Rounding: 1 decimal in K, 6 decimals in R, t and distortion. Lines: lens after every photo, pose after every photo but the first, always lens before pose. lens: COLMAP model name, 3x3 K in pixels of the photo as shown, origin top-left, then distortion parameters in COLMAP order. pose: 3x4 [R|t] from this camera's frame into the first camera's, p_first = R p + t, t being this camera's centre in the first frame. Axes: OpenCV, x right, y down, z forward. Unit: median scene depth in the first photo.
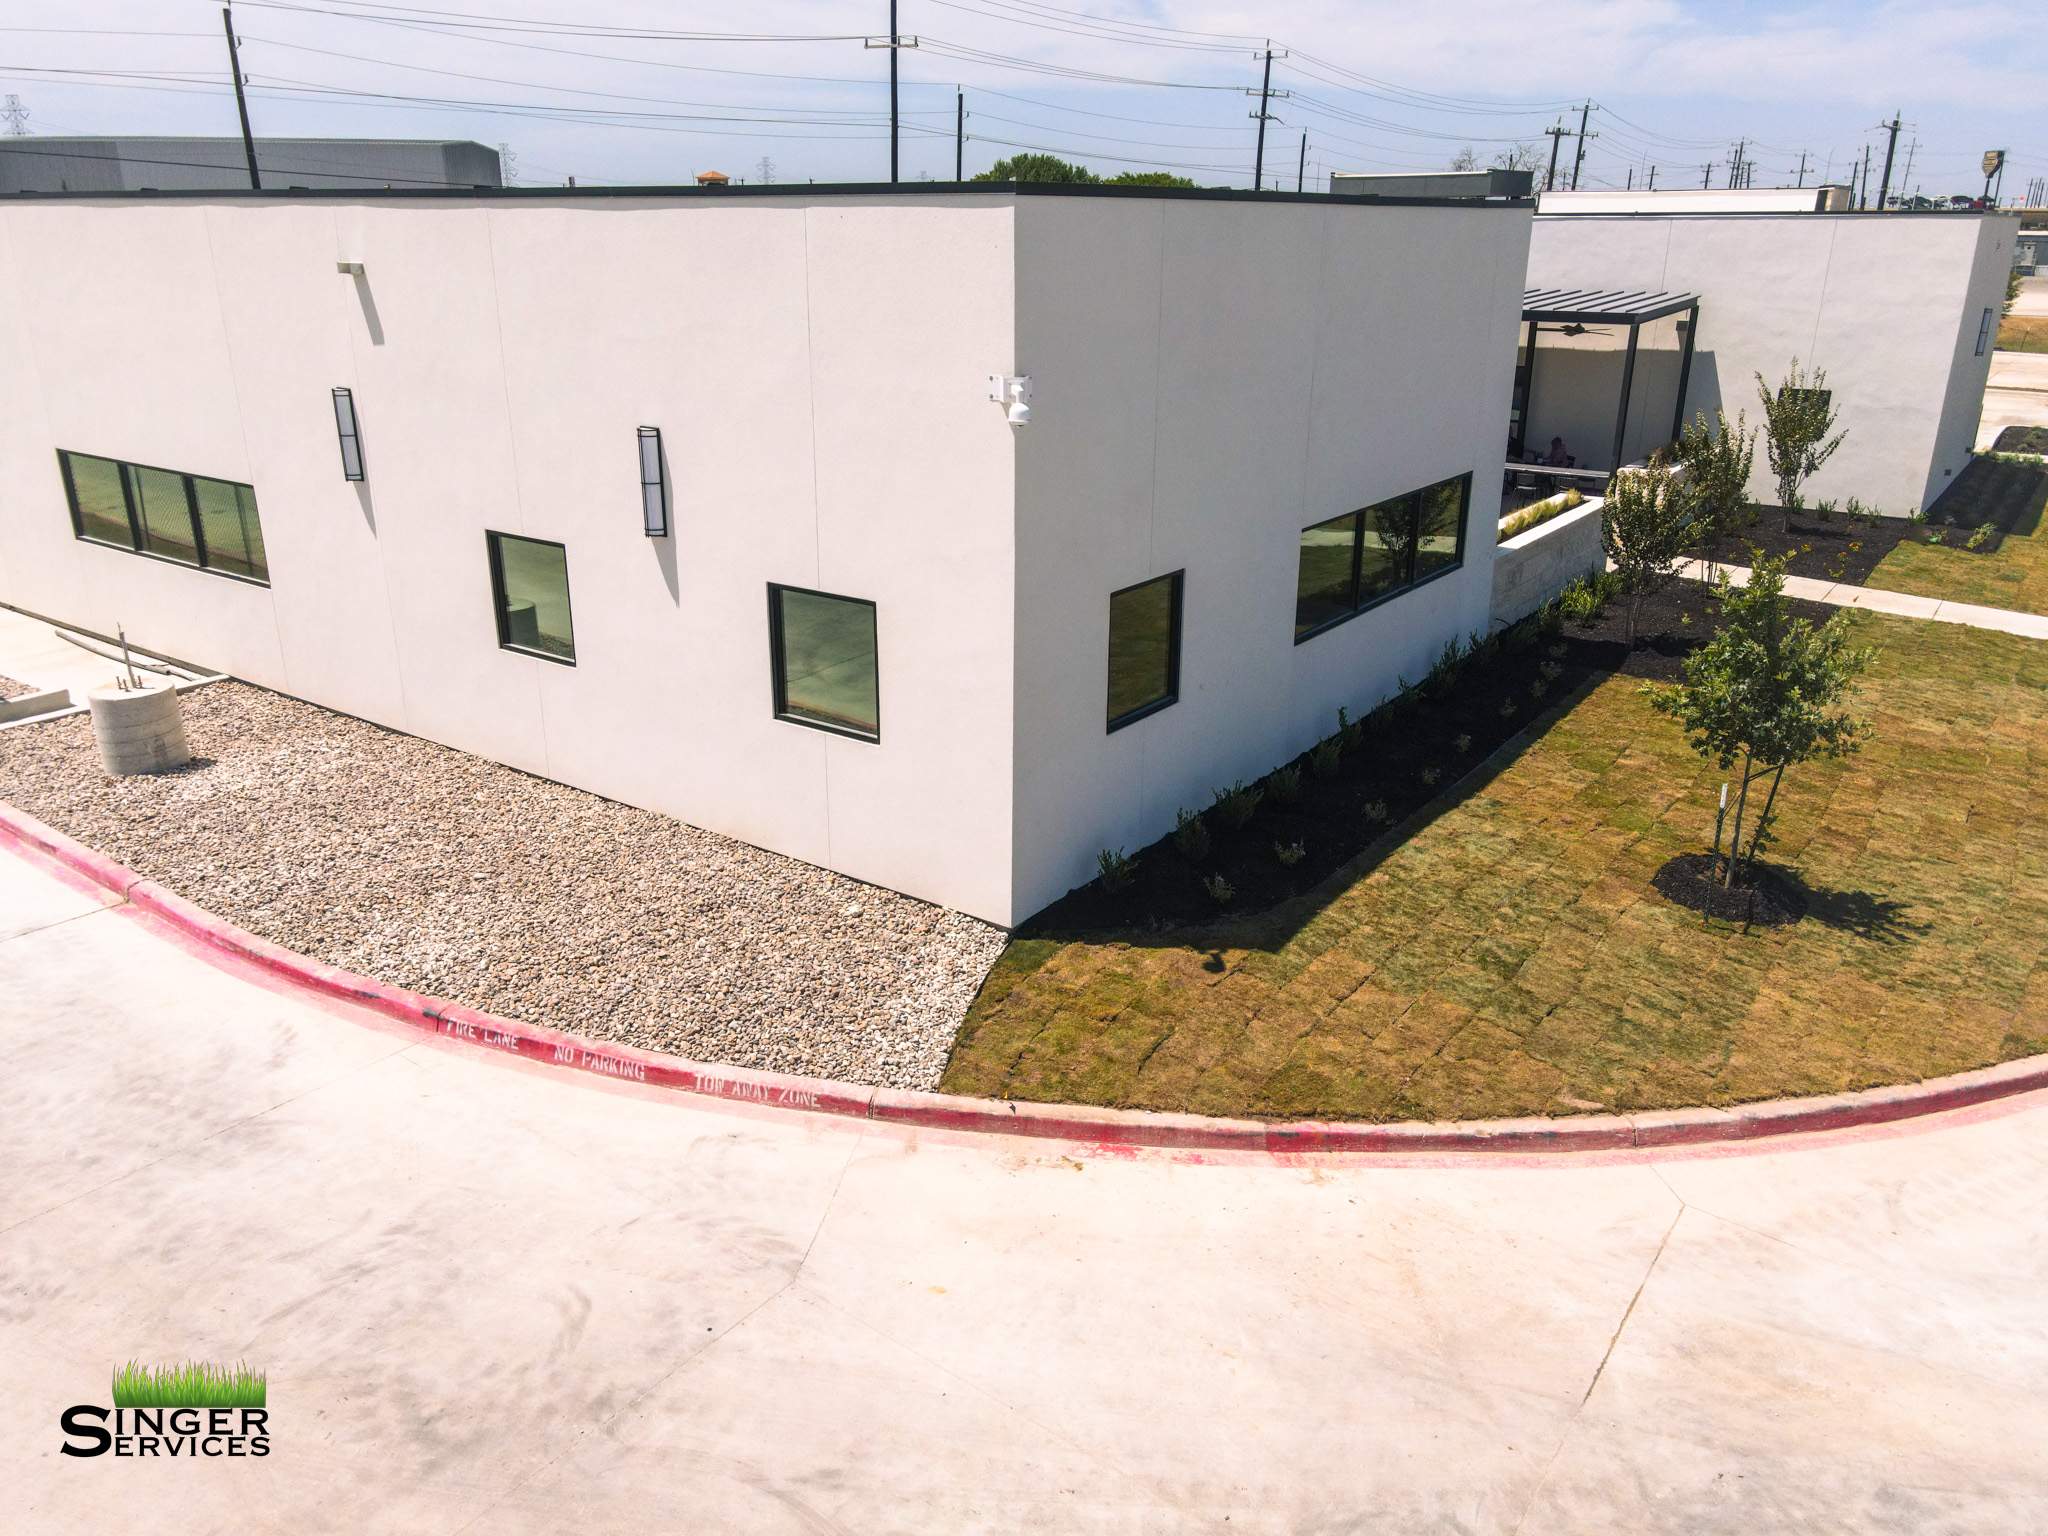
lens RADIAL K [[1485.9, 0, 1024.0], [0, 1485.9, 768.0], [0, 0, 1]] dist [0.006811, 0.005480]
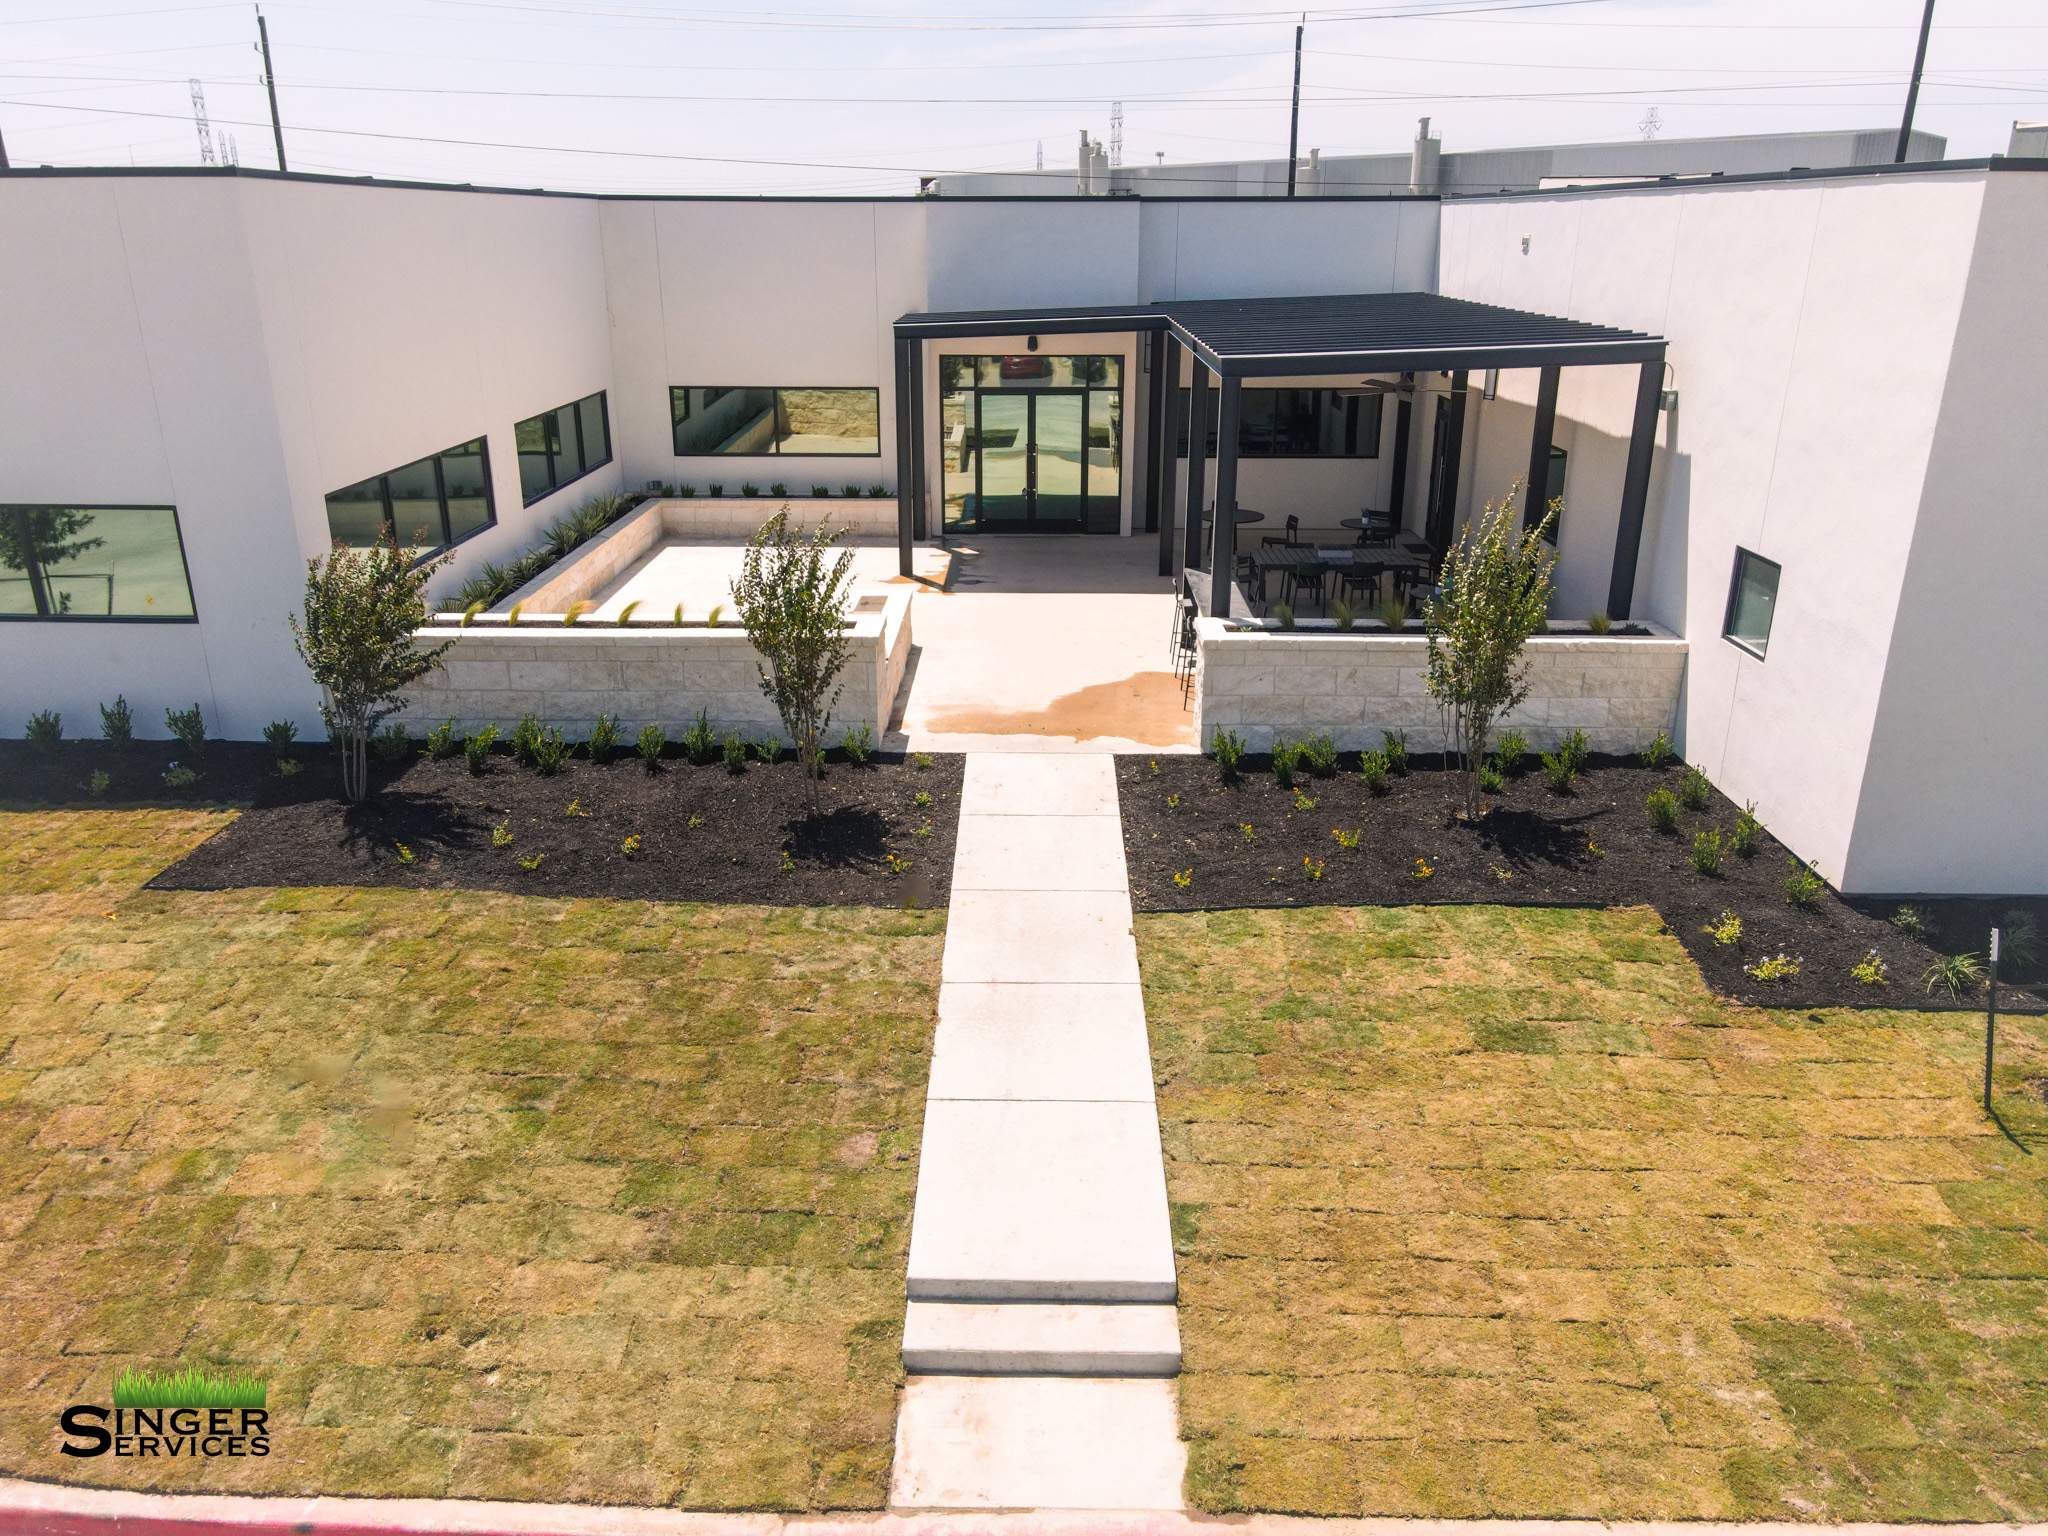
lens RADIAL K [[1485.9, 0, 1024.0], [0, 1485.9, 768.0], [0, 0, 1]] dist [0.006811, 0.005480]
pose [[0.575892, 0.279101, -0.768408, 0.971285], [-0.280248, 0.950365, 0.135156, -0.237458], [0.767991, 0.137510, 0.625525, 0.686031]]
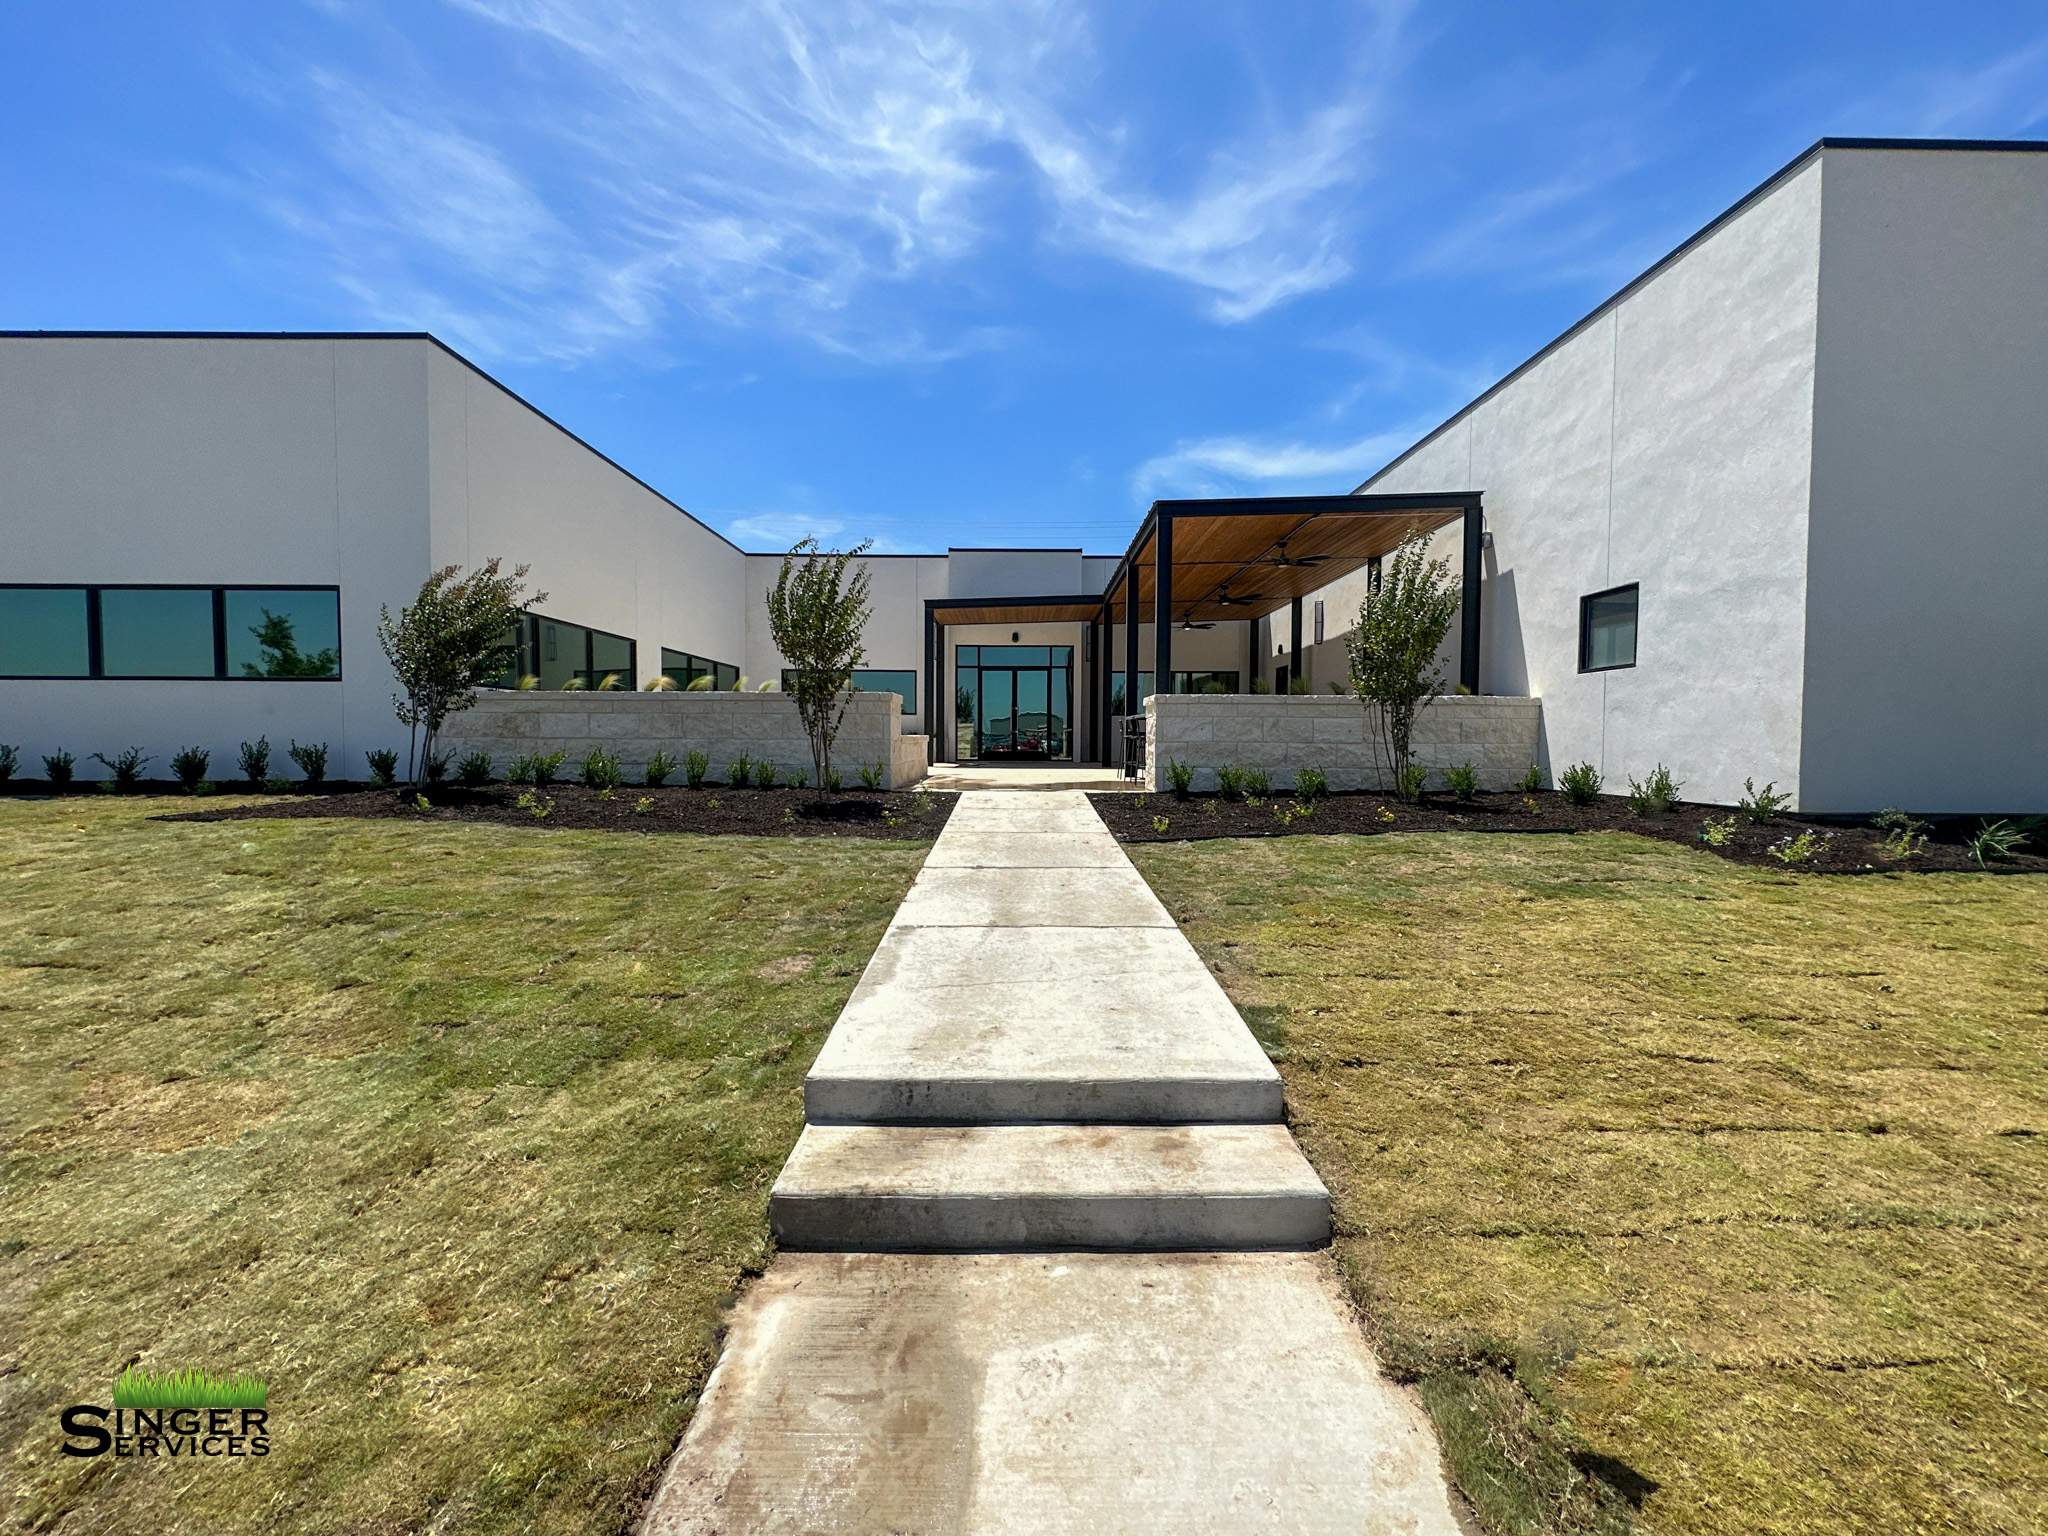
lens RADIAL K [[807.5, 0, 1024.8], [0, 807.5, 790.2], [0, 0, 1]] dist [0.002705, -0.003660]
pose [[0.591429, 0.048250, -0.804912, 0.816265], [-0.278689, 0.948926, -0.147891, -0.091978], [0.756667, 0.311787, 0.574669, 0.854583]]
